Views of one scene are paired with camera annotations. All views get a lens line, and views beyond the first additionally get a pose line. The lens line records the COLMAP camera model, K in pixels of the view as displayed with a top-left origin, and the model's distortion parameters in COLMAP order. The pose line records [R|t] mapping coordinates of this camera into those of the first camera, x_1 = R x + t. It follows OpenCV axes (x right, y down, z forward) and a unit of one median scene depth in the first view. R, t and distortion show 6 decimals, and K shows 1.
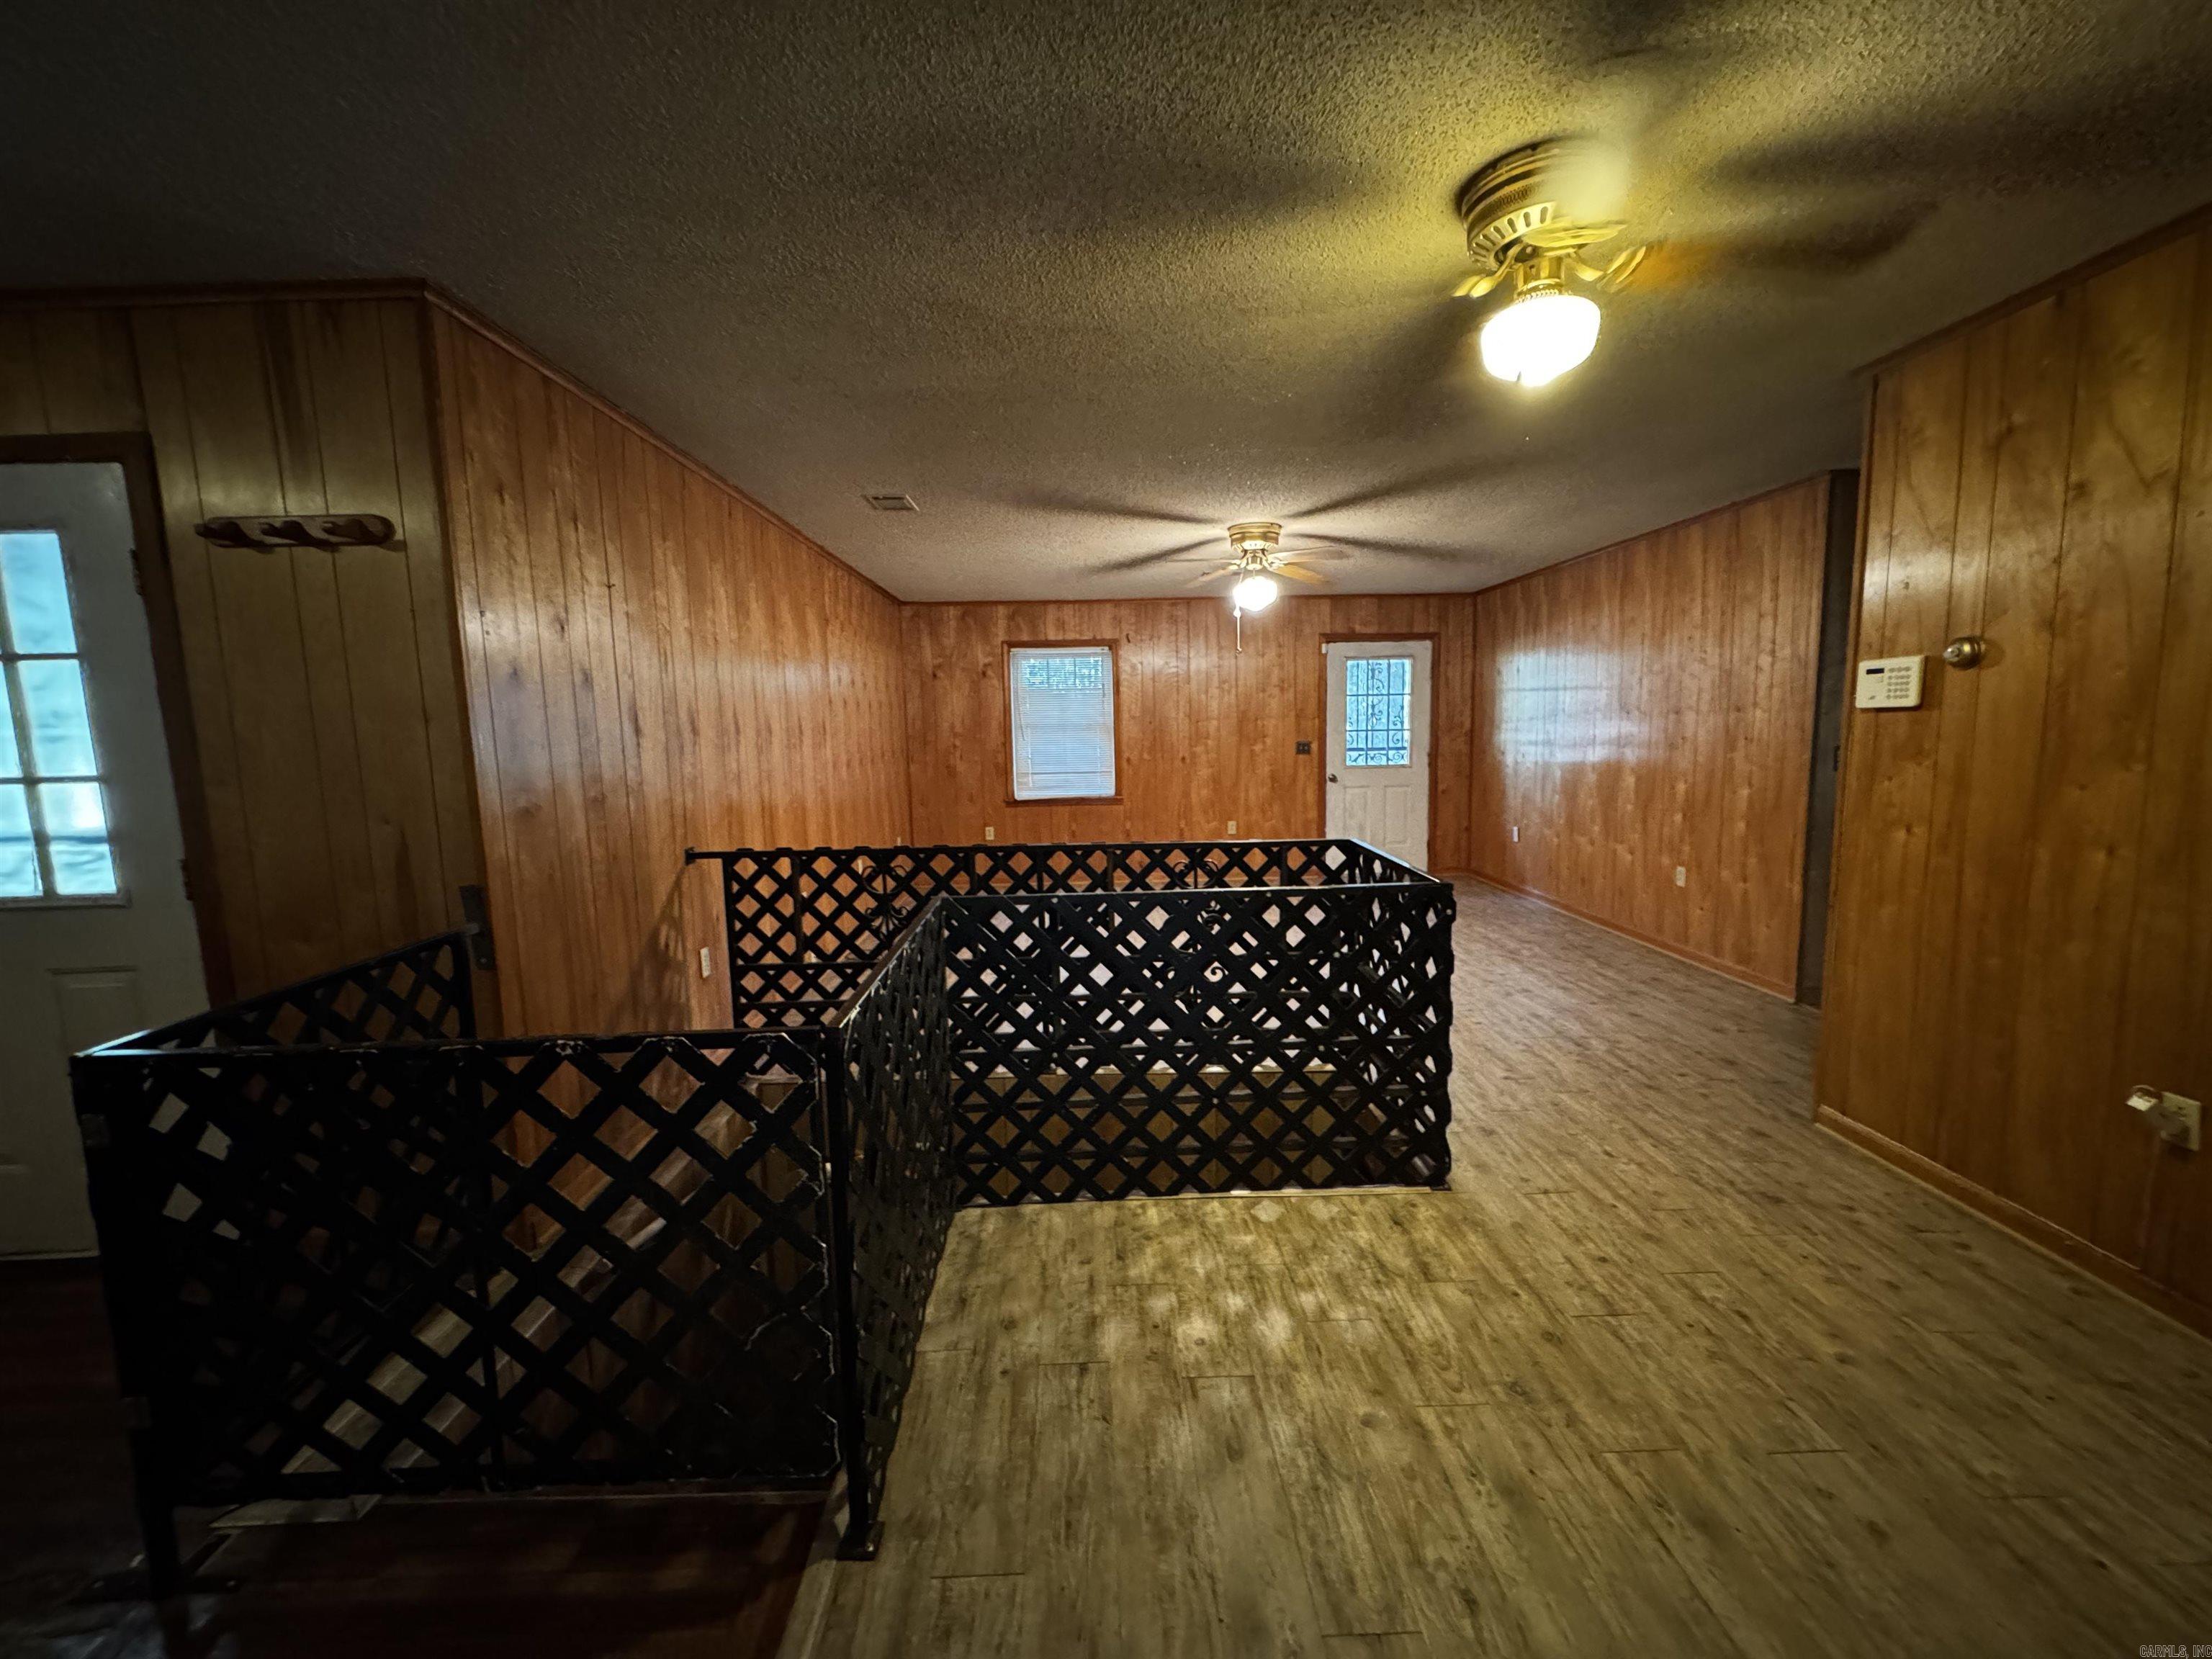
lens RADIAL K [[886.2, 0, 1103.8], [0, 886.2, 832.5], [0, 0, 1]] dist [-0.003693, 0.000542]
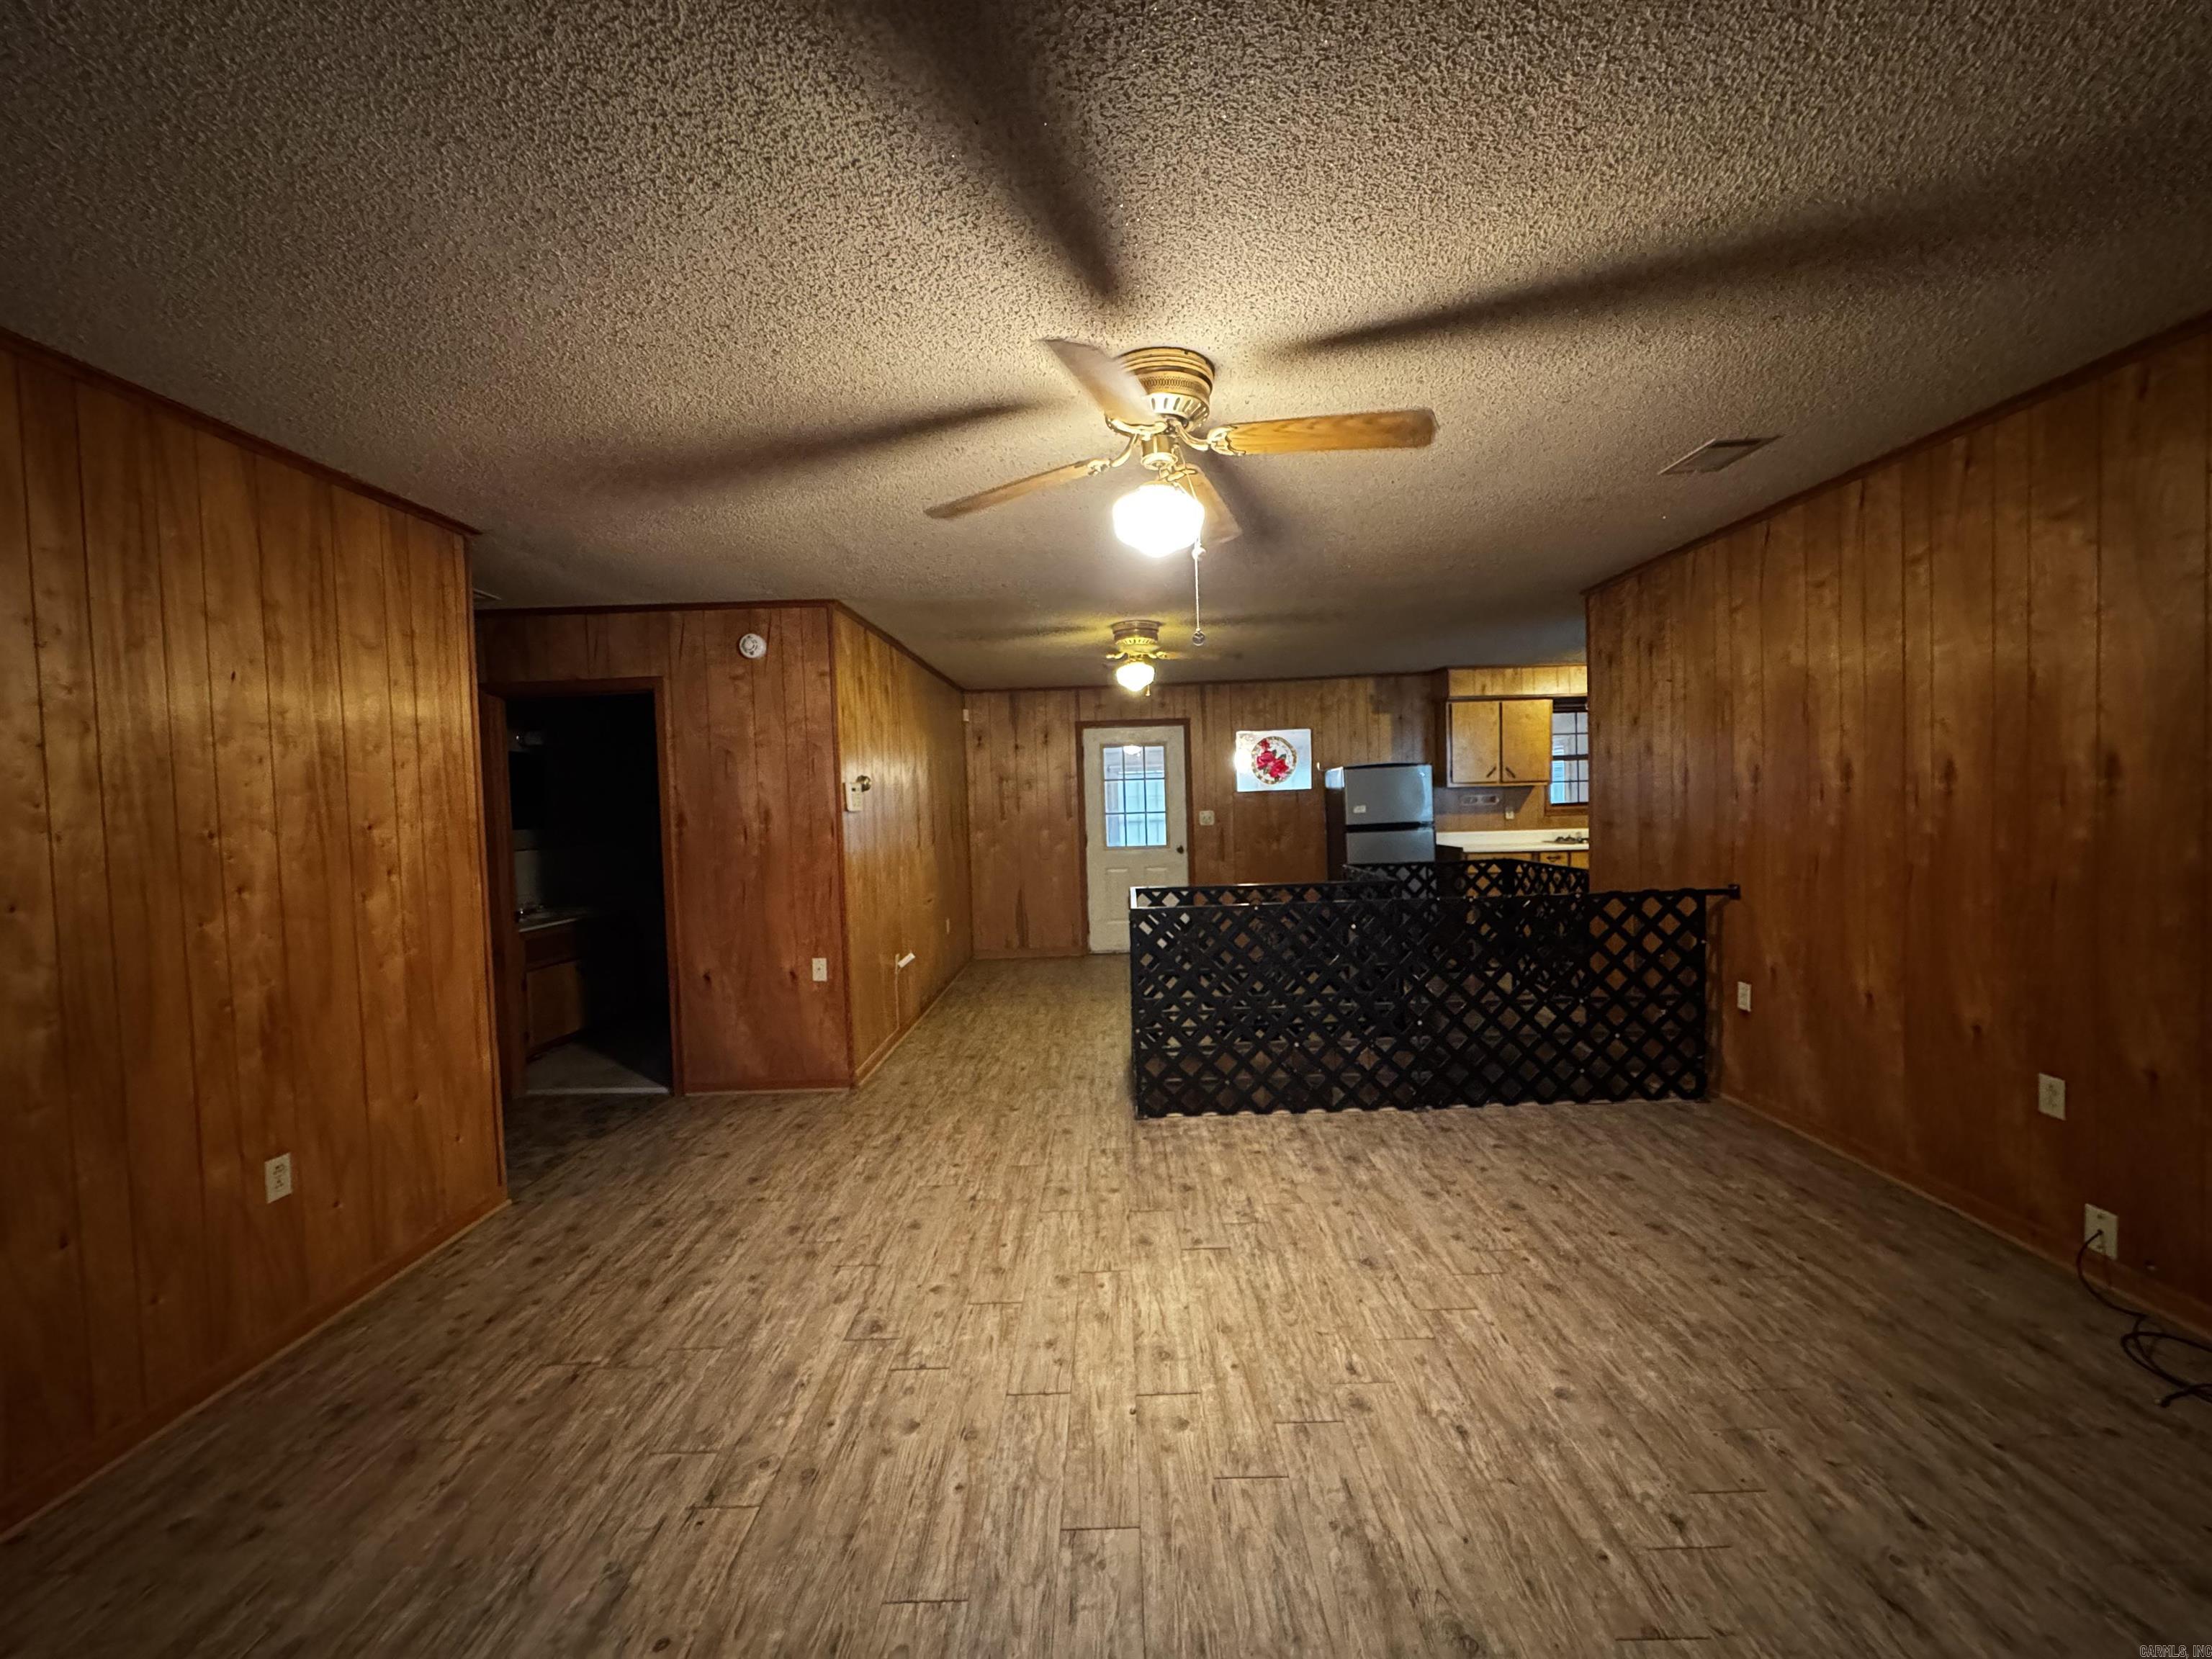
lens RADIAL K [[886.2, 0, 1104.7], [0, 886.2, 828.5], [0, 0, 1]] dist [-0.003693, 0.000542]
pose [[-0.997757, 0.056566, 0.035788, 0.365402], [0.061354, 0.986609, 0.151123, -0.354156], [-0.026760, 0.152979, -0.987867, 2.822320]]
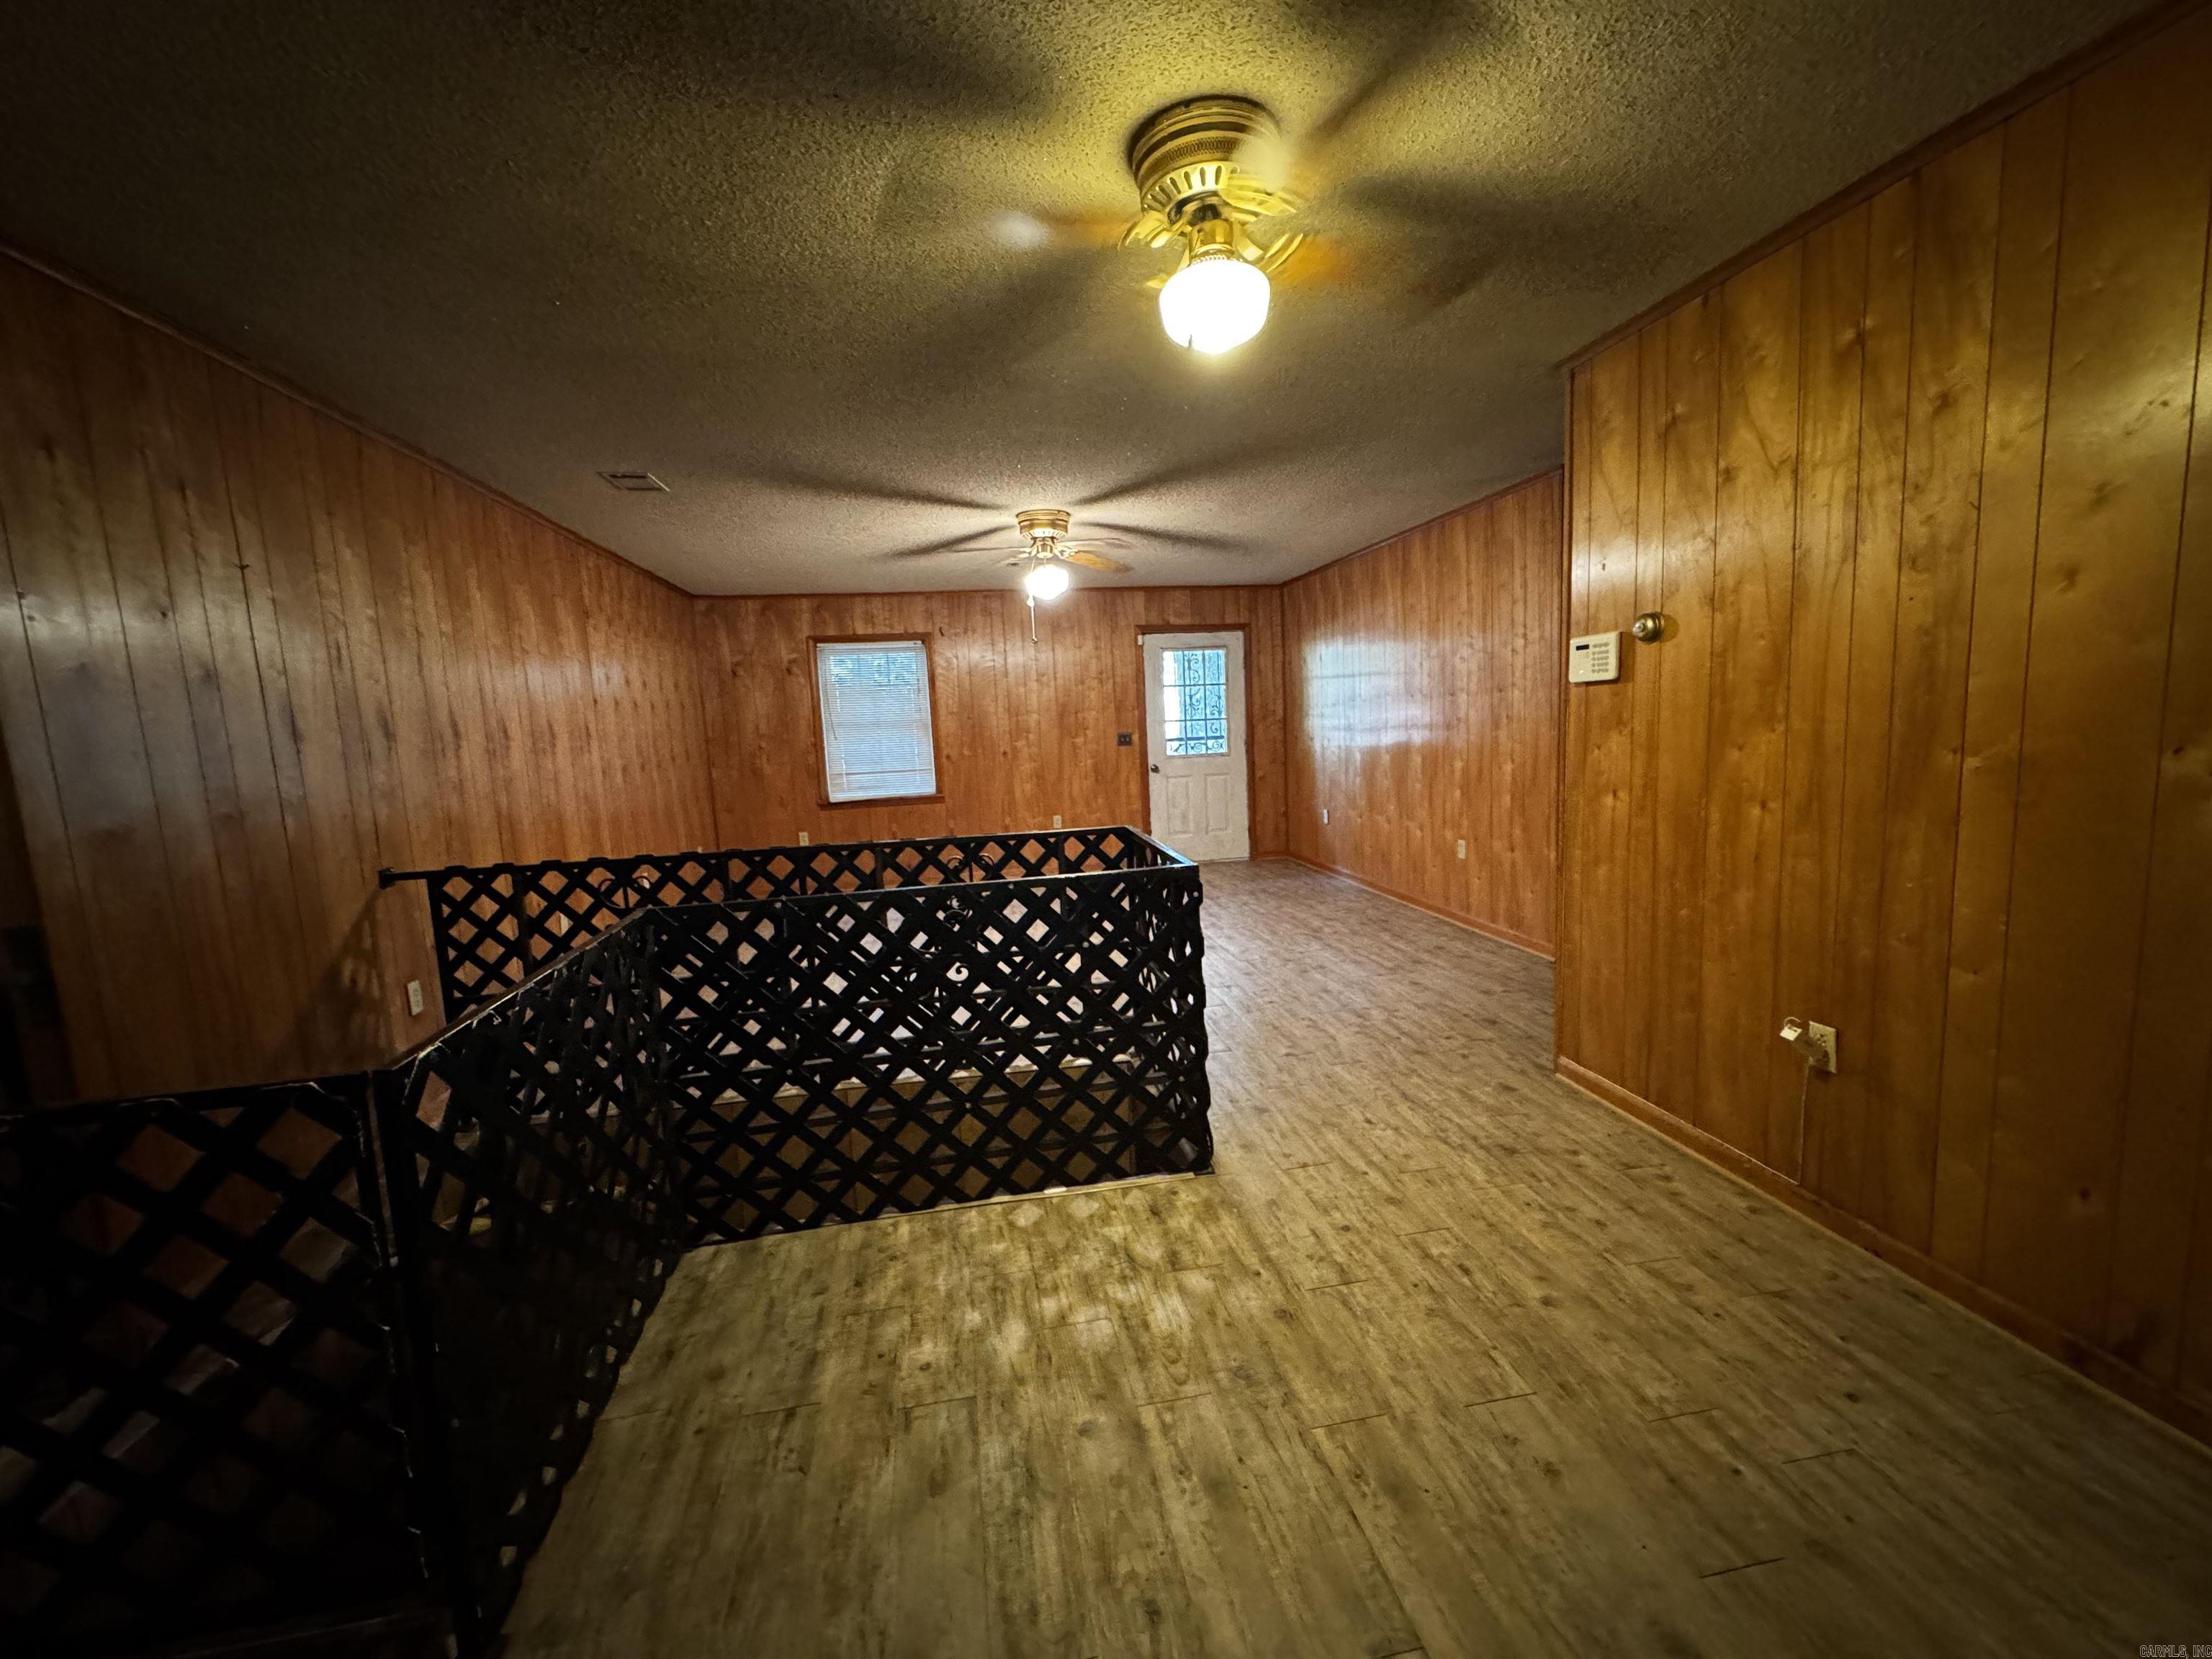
lens RADIAL K [[886.2, 0, 1106.5], [0, 886.2, 834.2], [0, 0, 1]] dist [-0.003693, 0.000542]
pose [[0.987104, -0.044287, 0.153835, 0.138866], [0.043712, 0.999019, 0.007119, 0.010663], [-0.153999, -0.000302, 0.988071, 0.034607]]
